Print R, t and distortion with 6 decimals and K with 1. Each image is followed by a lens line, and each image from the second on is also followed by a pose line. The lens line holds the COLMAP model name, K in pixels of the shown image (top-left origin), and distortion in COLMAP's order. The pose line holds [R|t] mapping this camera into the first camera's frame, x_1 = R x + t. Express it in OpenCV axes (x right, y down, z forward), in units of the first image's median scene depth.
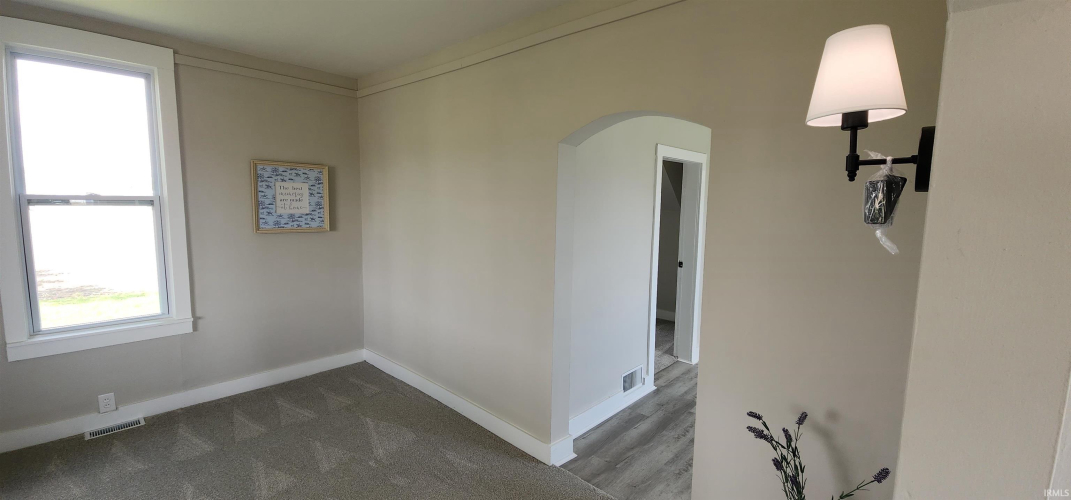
lens RADIAL K [[430.8, 0, 537.8], [0, 430.8, 246.0], [0, 0, 1]] dist [0.000821, -0.006907]
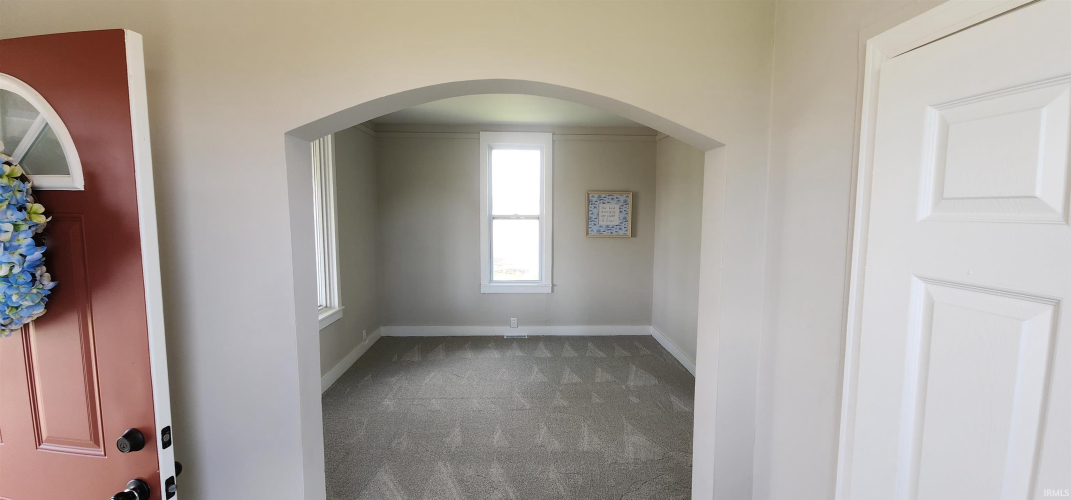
lens RADIAL K [[430.8, 0, 537.8], [0, 430.8, 246.0], [0, 0, 1]] dist [0.000821, -0.006907]
pose [[0.694813, 0.039528, -0.718104, 0.361777], [-0.062689, 0.998017, -0.005720, 0.023841], [0.716453, 0.048992, 0.695913, -0.232918]]
